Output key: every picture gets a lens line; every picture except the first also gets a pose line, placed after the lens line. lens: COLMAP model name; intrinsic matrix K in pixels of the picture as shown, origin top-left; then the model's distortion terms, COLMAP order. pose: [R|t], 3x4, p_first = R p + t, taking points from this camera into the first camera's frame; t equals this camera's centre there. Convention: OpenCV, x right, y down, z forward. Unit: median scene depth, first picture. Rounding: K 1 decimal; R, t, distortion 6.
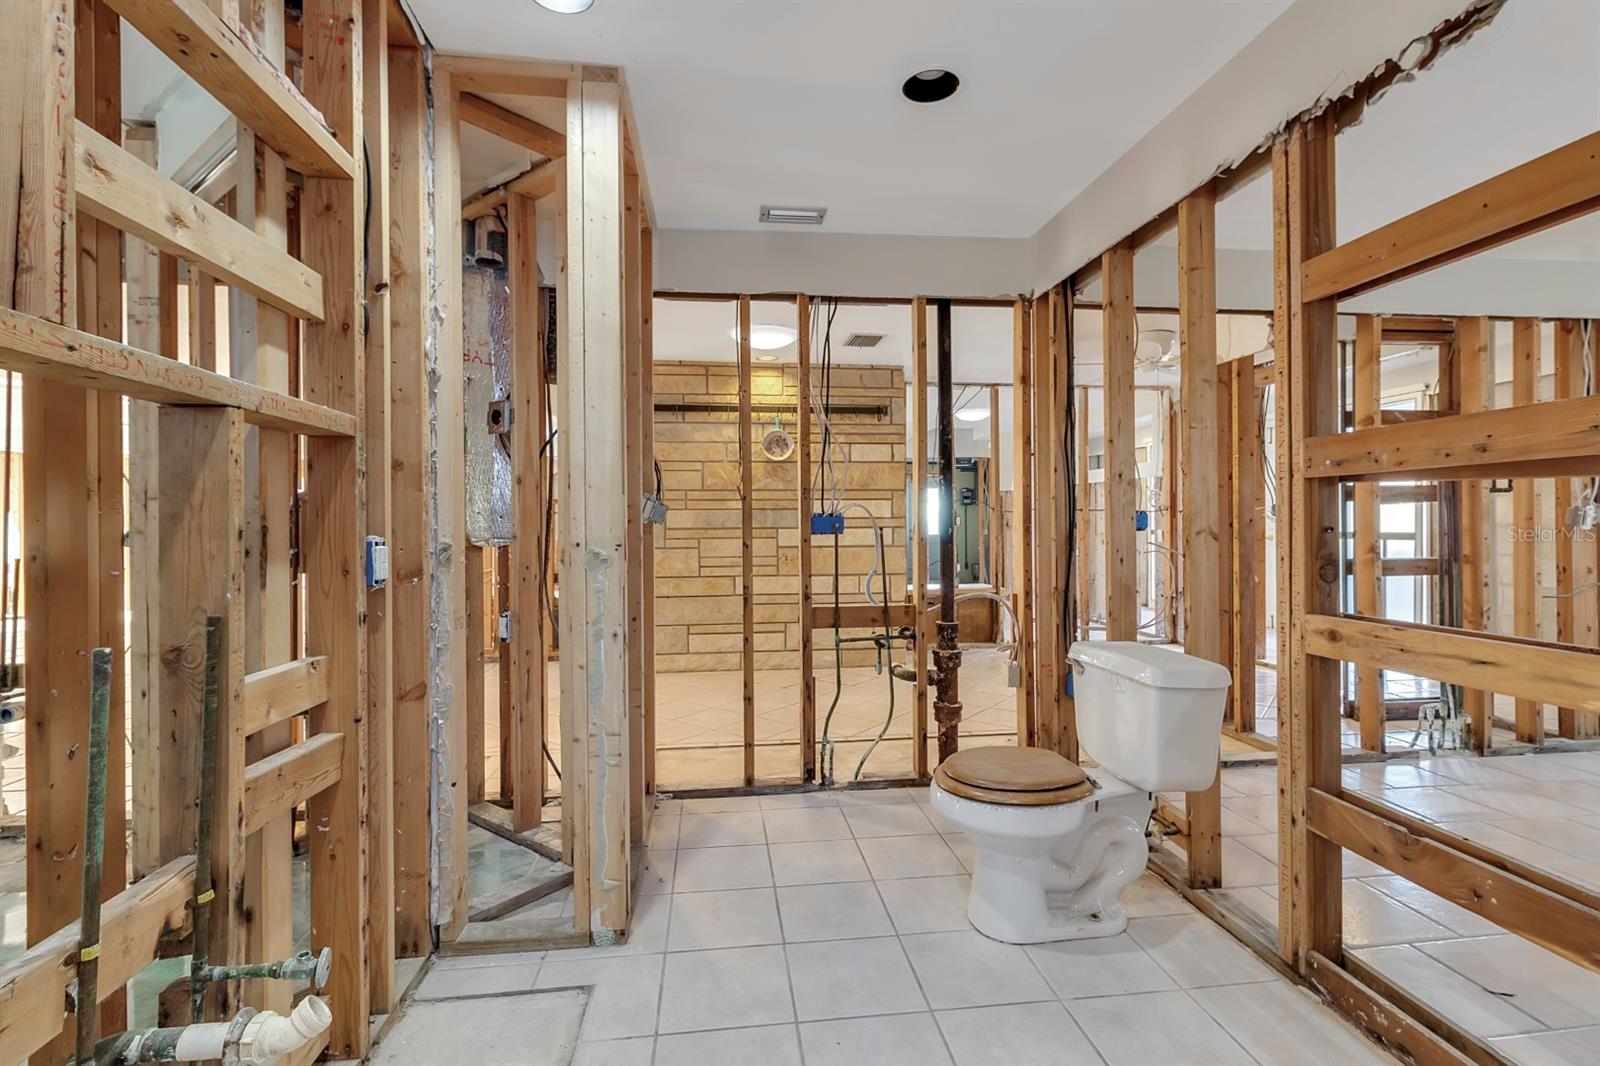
lens RADIAL K [[741.1, 0, 806.8], [0, 741.1, 527.2], [0, 0, 1]] dist [0.009305, -0.000842]
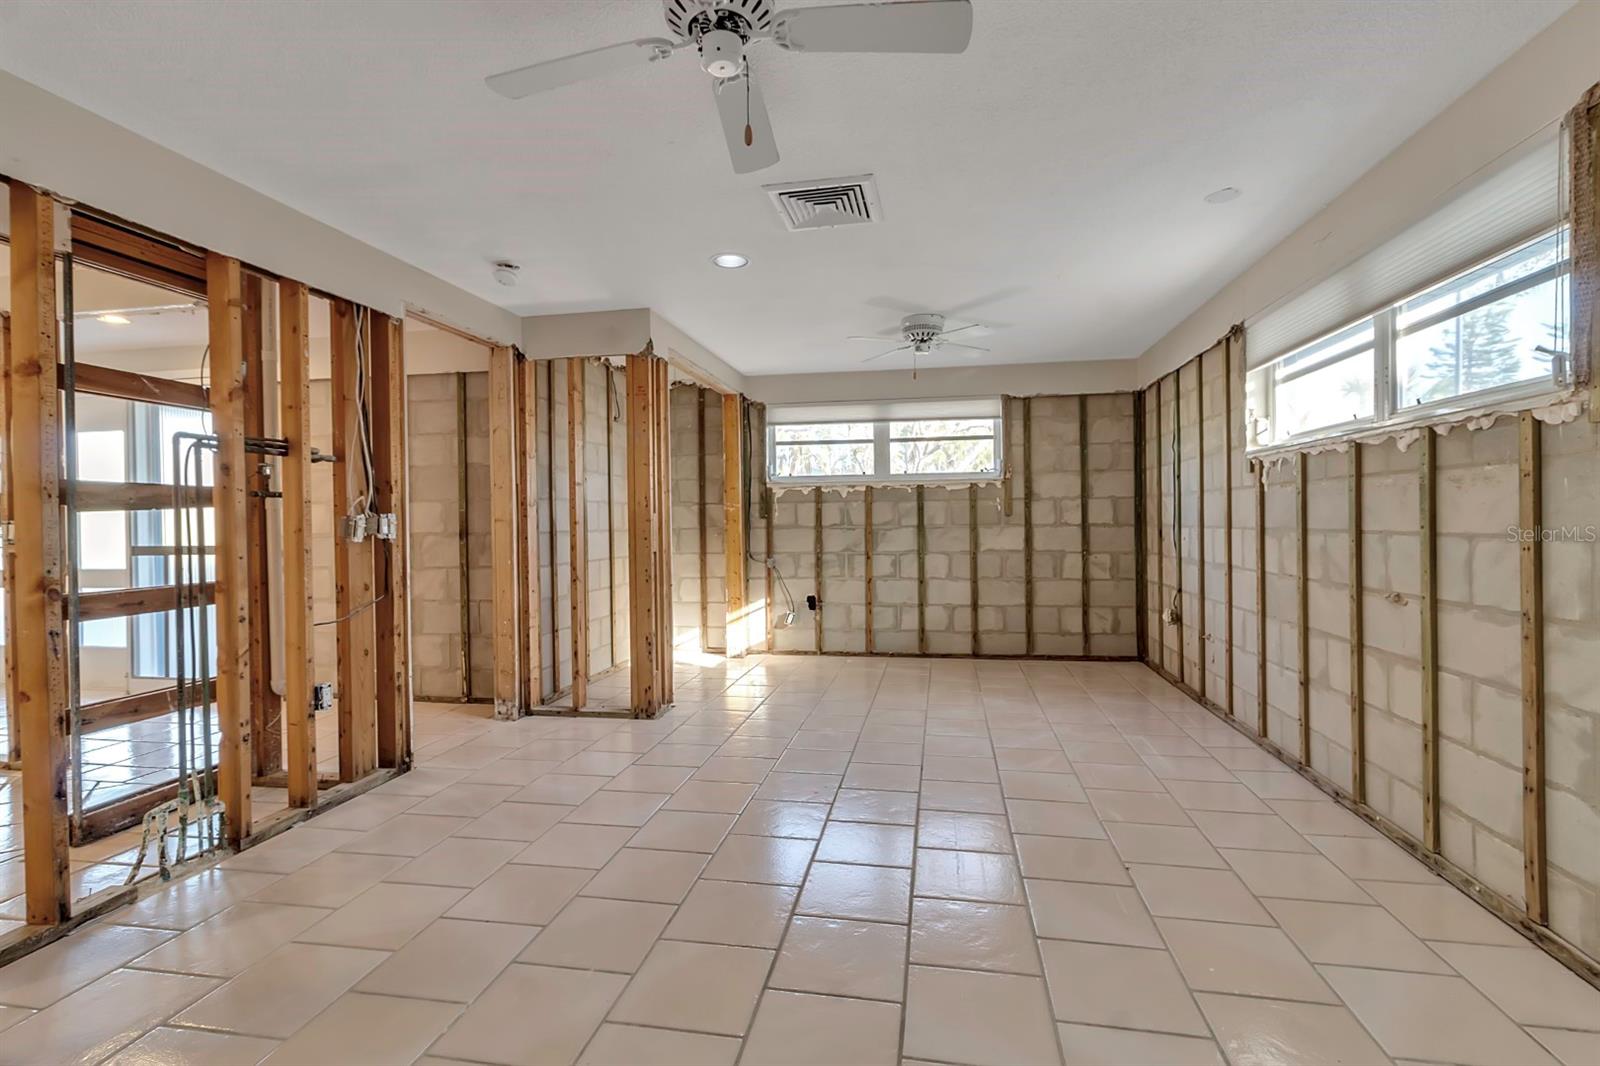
lens RADIAL K [[741.1, 0, 805.9], [0, 741.1, 528.1], [0, 0, 1]] dist [0.009305, -0.000842]
pose [[0.306859, -0.010296, 0.951699, 0.368531], [0.011354, 0.999910, 0.007156, -0.013390], [-0.951687, 0.008610, 0.306948, 0.229101]]
